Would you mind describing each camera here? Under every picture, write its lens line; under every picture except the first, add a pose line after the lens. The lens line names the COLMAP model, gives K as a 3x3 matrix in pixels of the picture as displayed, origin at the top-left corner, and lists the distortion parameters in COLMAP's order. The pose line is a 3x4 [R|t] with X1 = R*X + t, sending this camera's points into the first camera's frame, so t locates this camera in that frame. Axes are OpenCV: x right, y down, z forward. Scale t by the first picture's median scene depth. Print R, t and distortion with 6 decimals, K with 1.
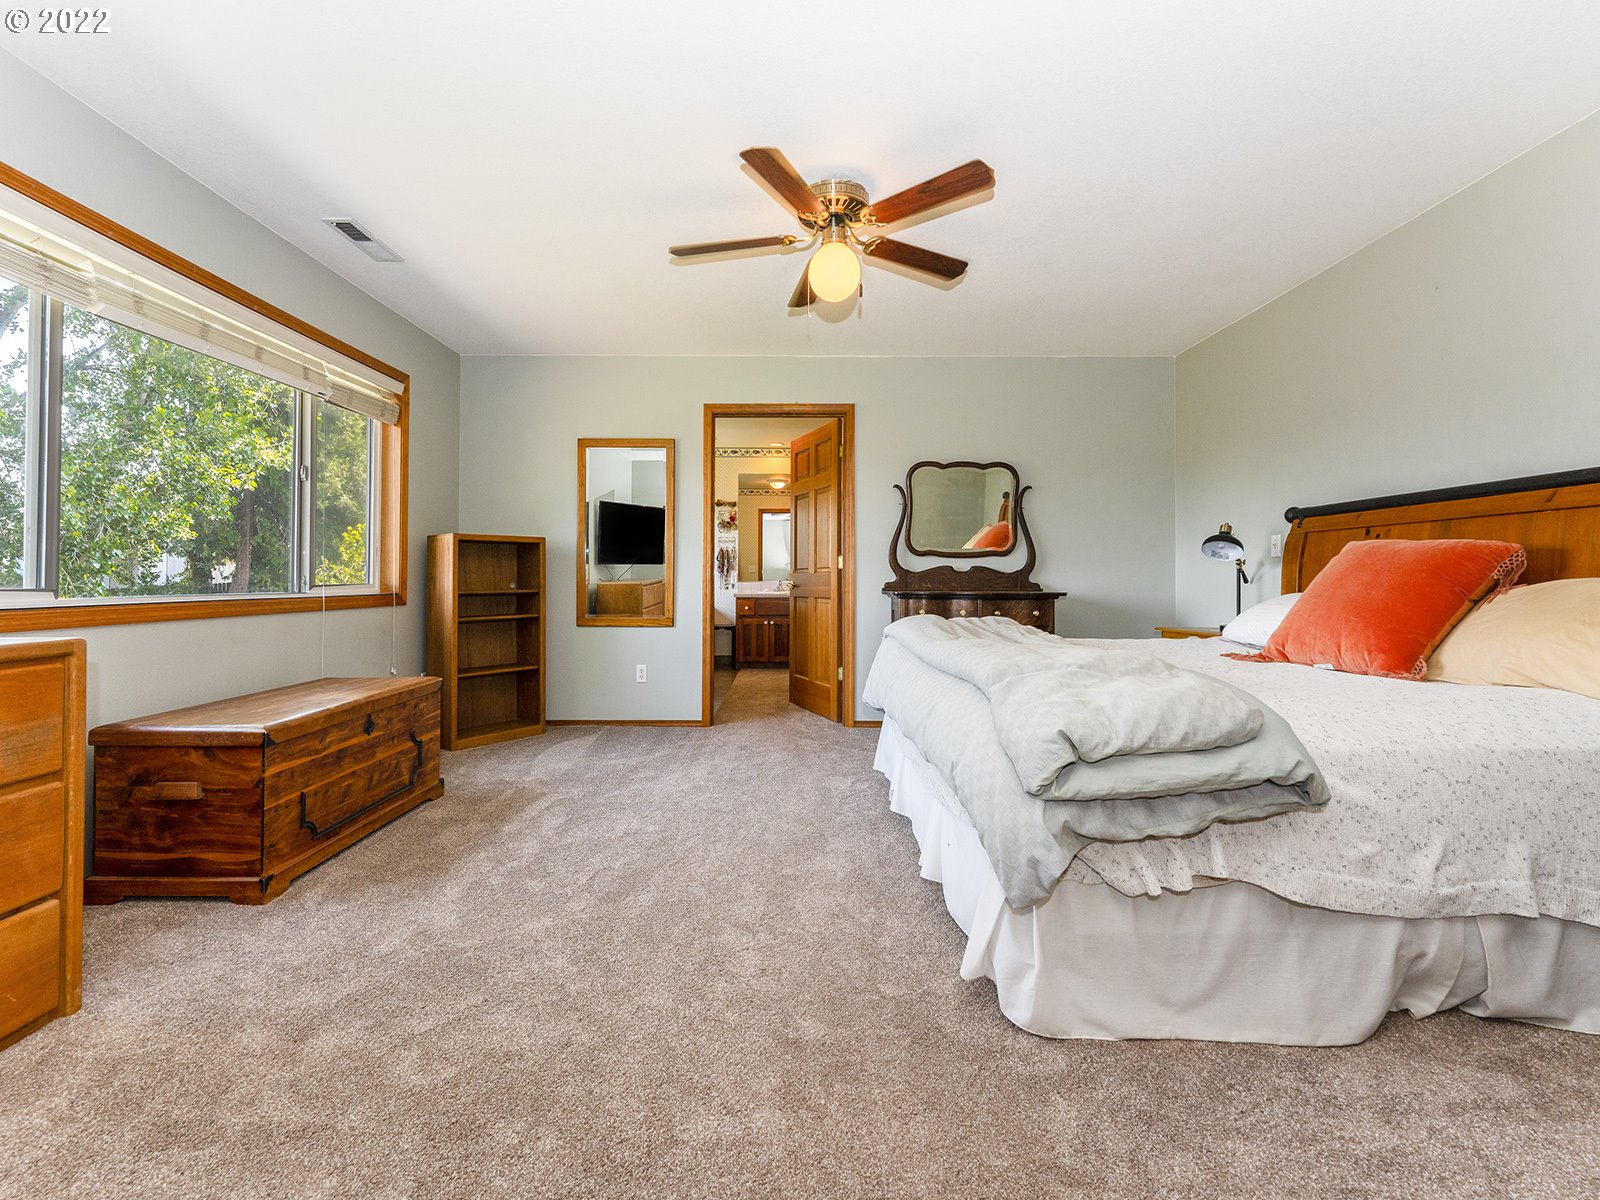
lens RADIAL K [[724.2, 0, 775.2], [0, 724.2, 566.6], [0, 0, 1]] dist [0.000495, -0.000546]
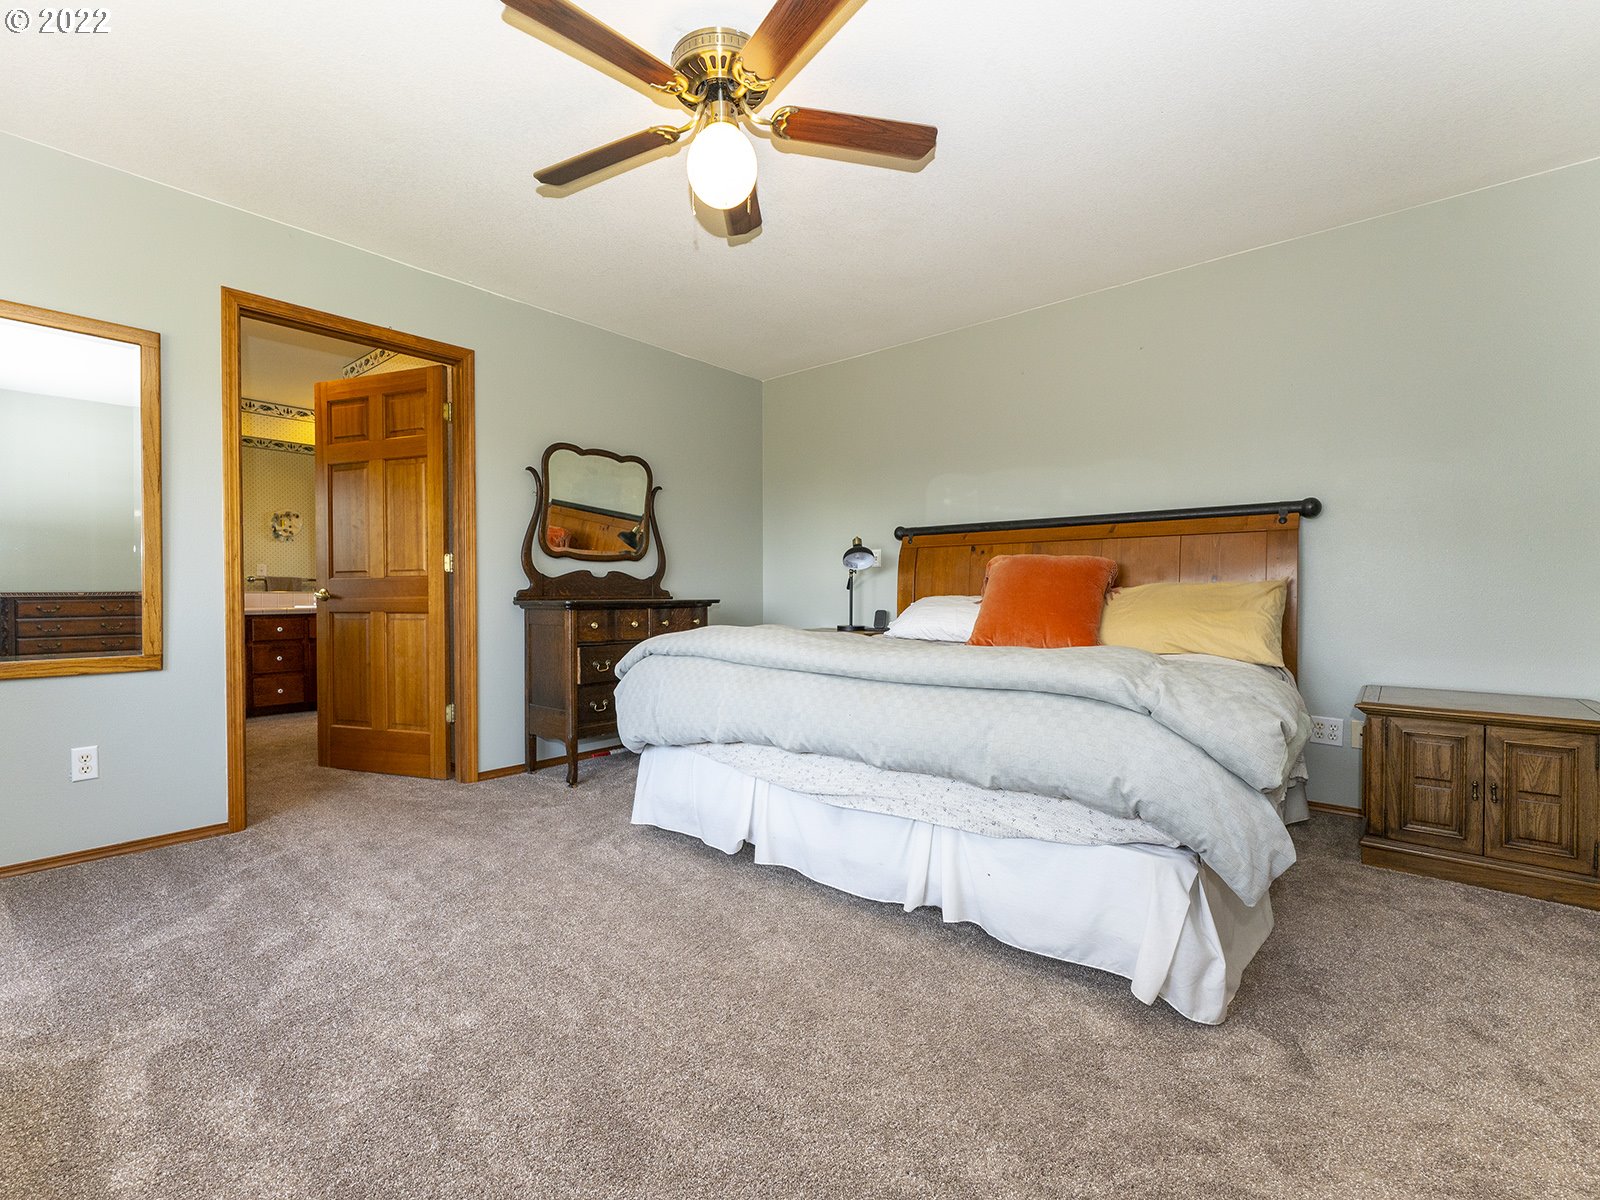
lens RADIAL K [[724.2, 0, 801.9], [0, 724.2, 603.1], [0, 0, 1]] dist [0.000495, -0.000546]
pose [[0.639246, -0.017404, 0.768805, -0.254733], [-0.010368, 0.999458, 0.031246, 0.008144], [-0.768932, -0.027945, 0.638719, 0.259951]]
